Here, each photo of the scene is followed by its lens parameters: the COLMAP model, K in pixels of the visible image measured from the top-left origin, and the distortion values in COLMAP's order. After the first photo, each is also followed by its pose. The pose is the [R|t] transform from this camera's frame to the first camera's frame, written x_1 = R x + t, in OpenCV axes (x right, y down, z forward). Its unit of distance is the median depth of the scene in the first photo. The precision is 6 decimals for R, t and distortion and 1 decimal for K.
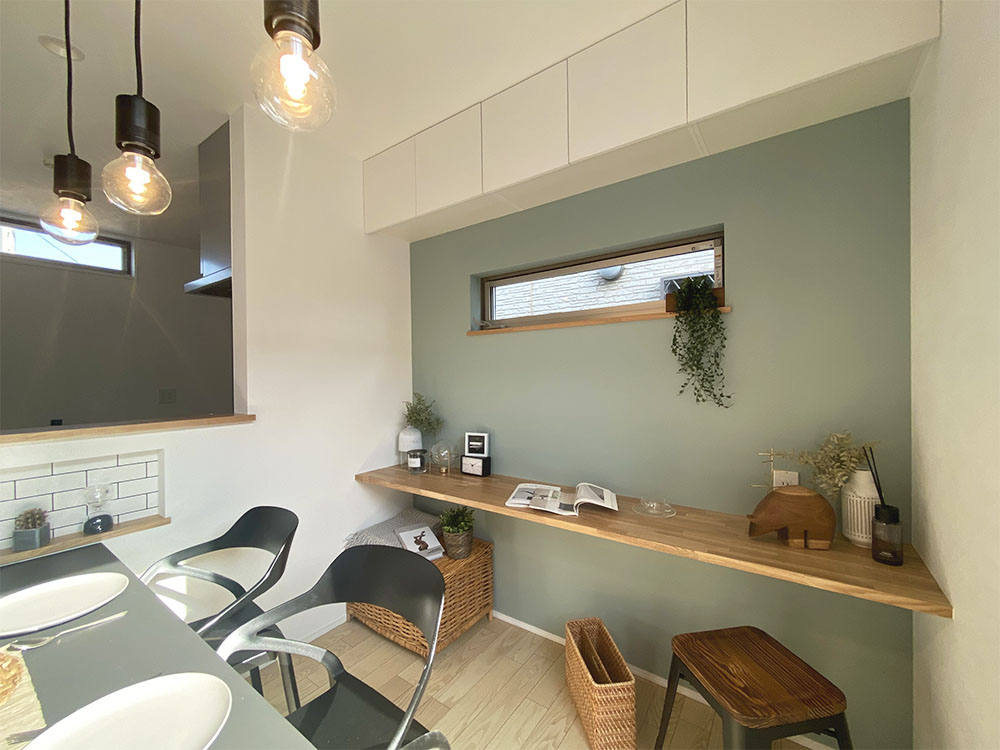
lens RADIAL K [[414.1, 0, 497.7], [0, 414.1, 366.1], [0, 0, 1]] dist [-0.002441, -0.000279]
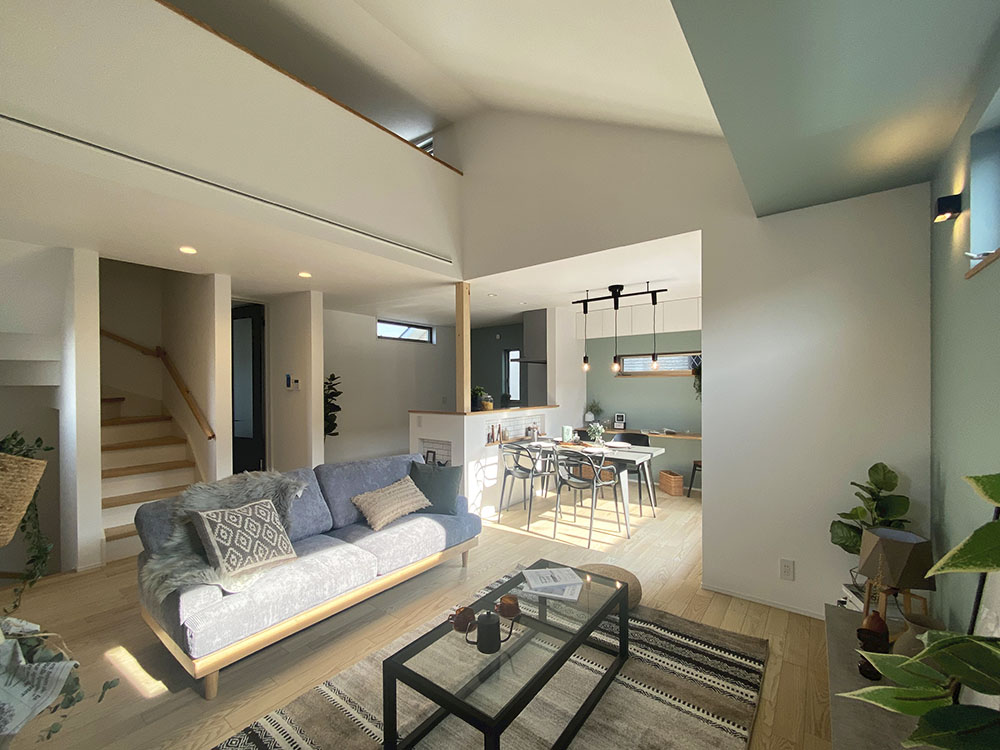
lens RADIAL K [[415.5, 0, 496.5], [0, 415.5, 386.8], [0, 0, 1]] dist [-0.012927, -0.000205]
pose [[0.999737, 0.009504, -0.020869, -0.843383], [-0.009149, 0.999813, 0.017011, -0.059247], [0.021026, -0.016815, 0.999638, -1.834572]]
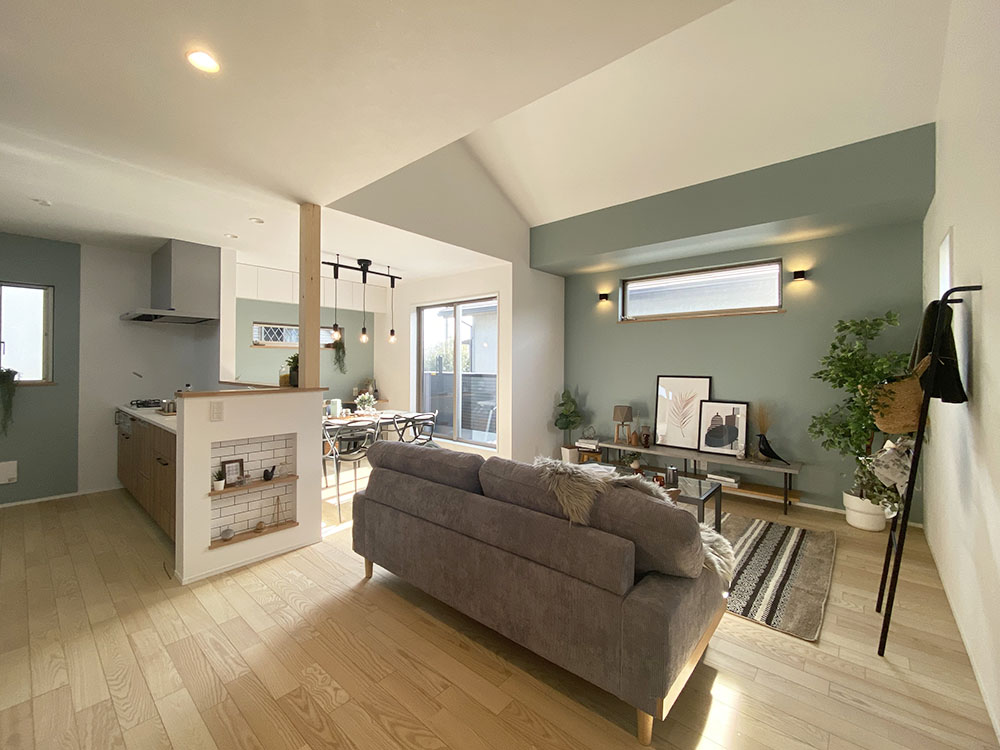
lens RADIAL K [[416.8, 0, 496.0], [0, 416.8, 365.0], [0, 0, 1]] dist [-0.000499, -0.000695]
pose [[0.083769, 0.014179, 0.996384, -2.436626], [-0.018149, 0.999755, -0.012701, 0.028297], [-0.996320, -0.017020, 0.084006, -0.578820]]
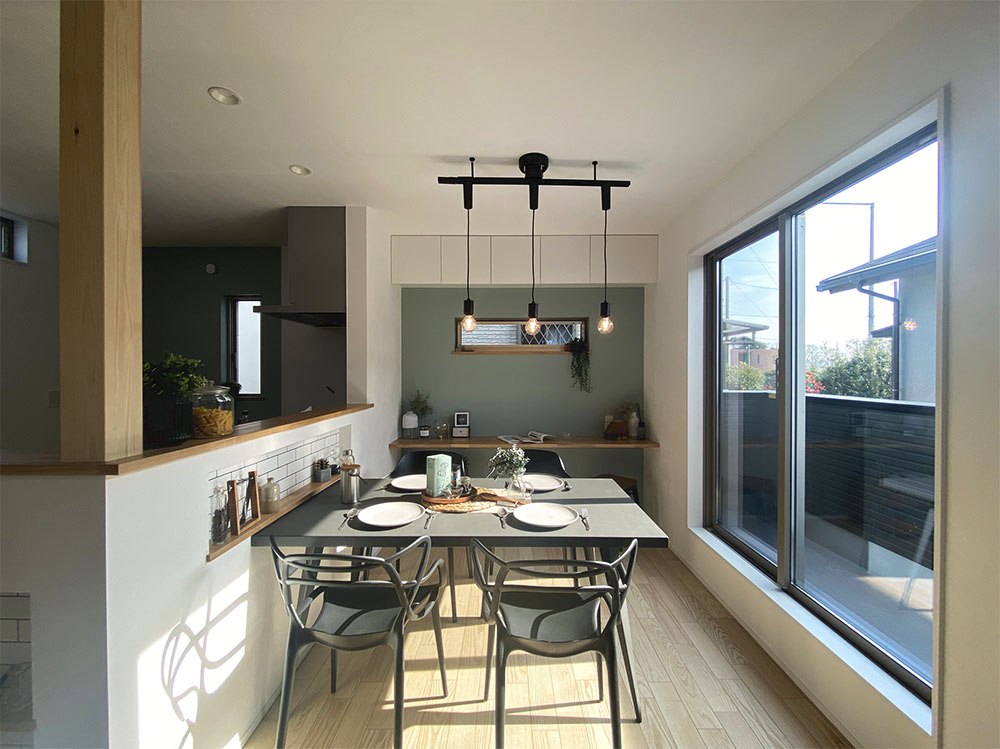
lens RADIAL K [[417.4, 0, 505.4], [0, 417.4, 373.1], [0, 0, 1]] dist [0.000695, -0.000664]
pose [[0.802506, 0.012853, 0.596505, -0.958429], [-0.019510, 0.999799, 0.004705, -0.012846], [-0.596325, -0.015414, 0.802595, -0.493104]]
